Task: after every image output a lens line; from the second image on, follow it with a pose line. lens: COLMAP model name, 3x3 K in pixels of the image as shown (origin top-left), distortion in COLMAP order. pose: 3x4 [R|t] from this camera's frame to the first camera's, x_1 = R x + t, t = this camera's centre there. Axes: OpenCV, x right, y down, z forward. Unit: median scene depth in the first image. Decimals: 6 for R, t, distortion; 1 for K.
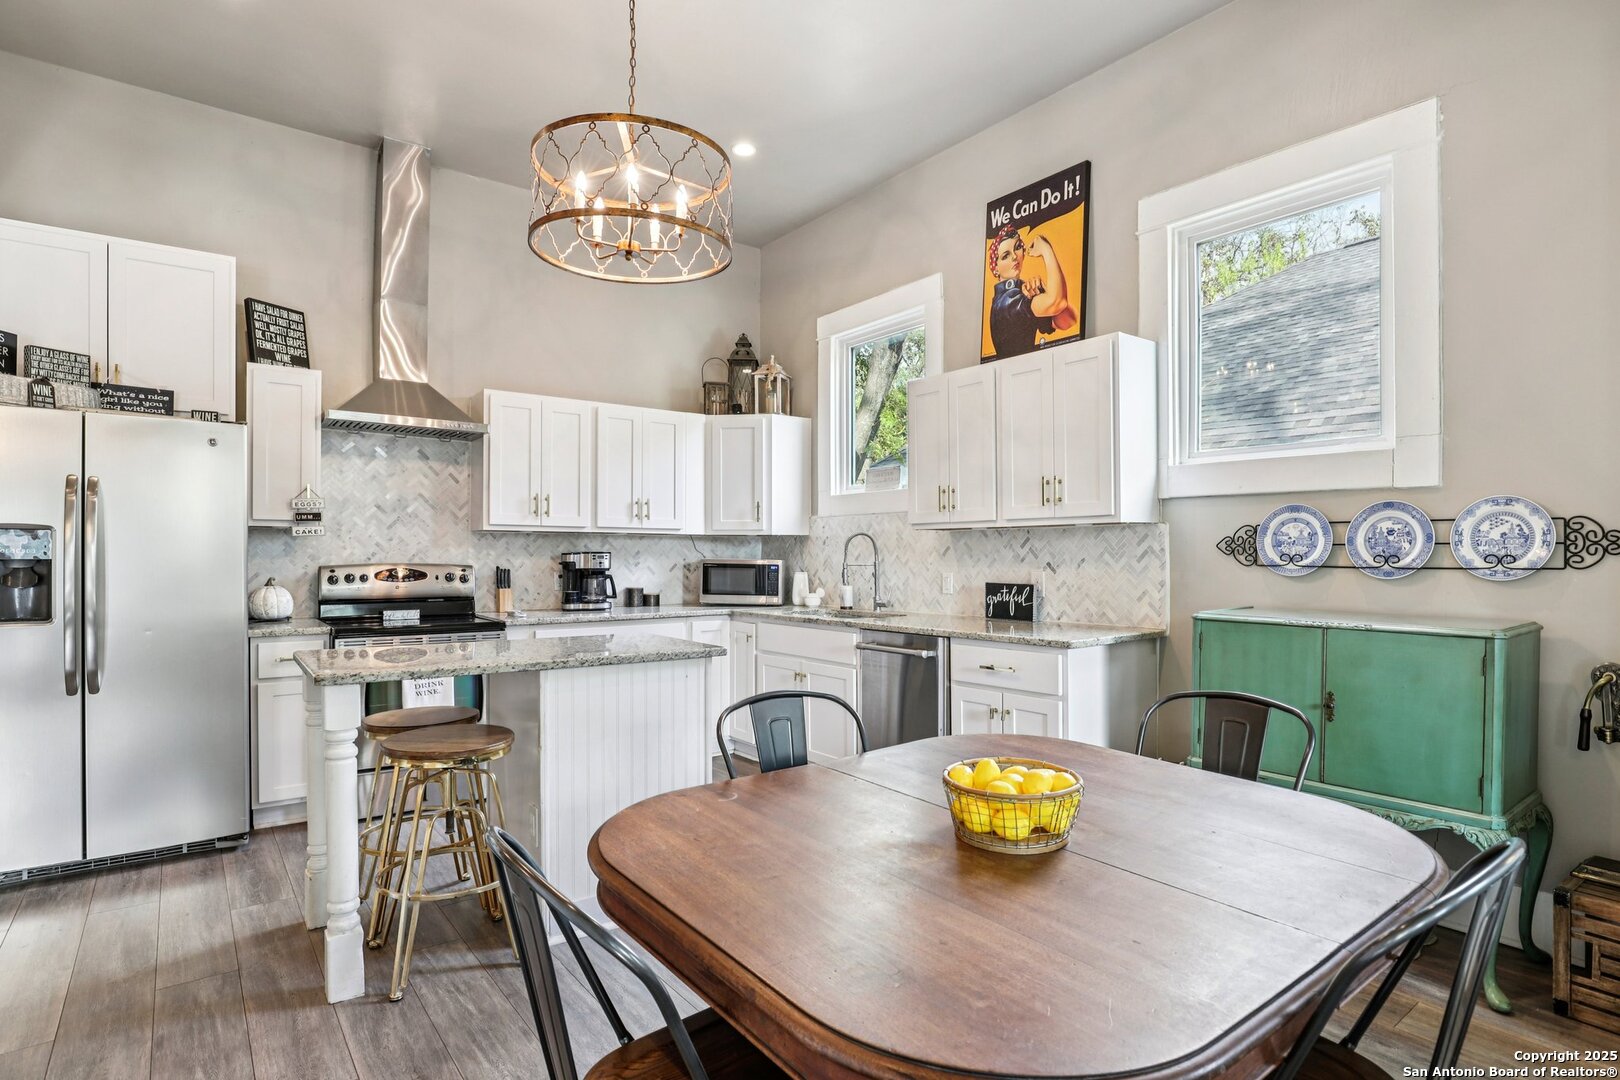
lens RADIAL K [[837.0, 0, 811.6], [0, 837.0, 541.7], [0, 0, 1]] dist [-0.007755, 0.000424]
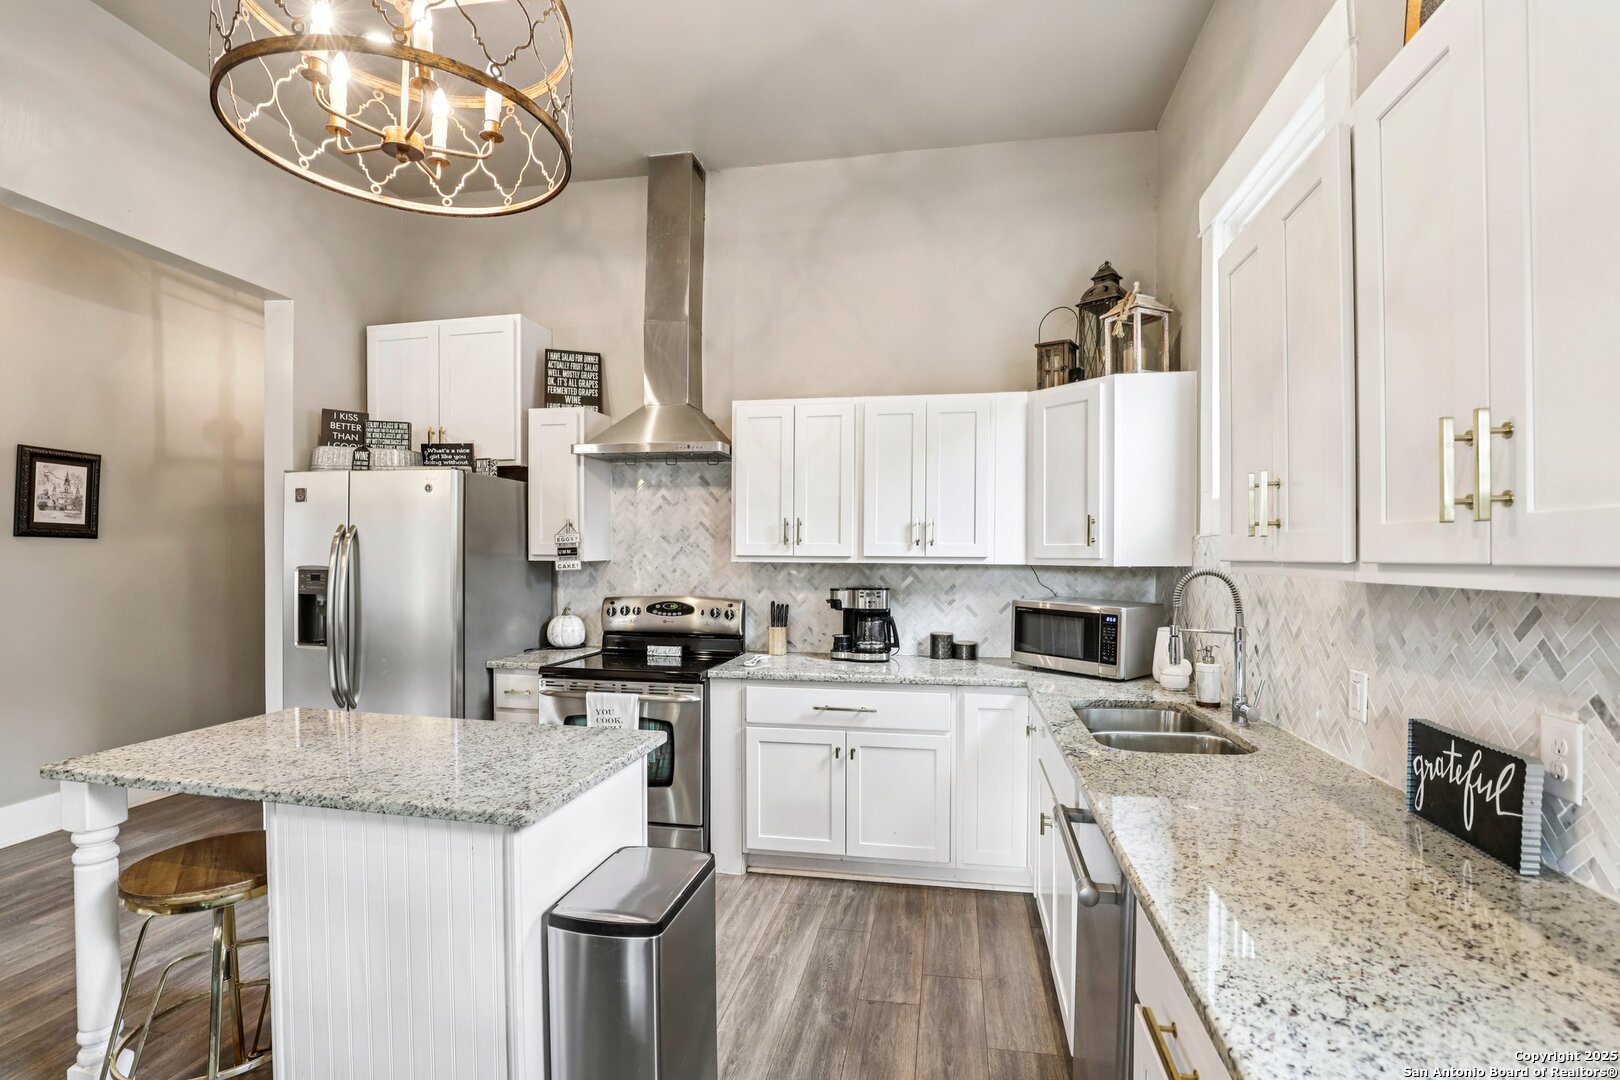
lens RADIAL K [[755.6, 0, 815.9], [0, 755.6, 555.8], [0, 0, 1]] dist [-0.026904, 0.007004]
pose [[0.678919, 0.002699, -0.734208, 0.244372], [0.008679, 0.999894, 0.011702, -0.028209], [0.734162, -0.014316, 0.678823, 0.513587]]
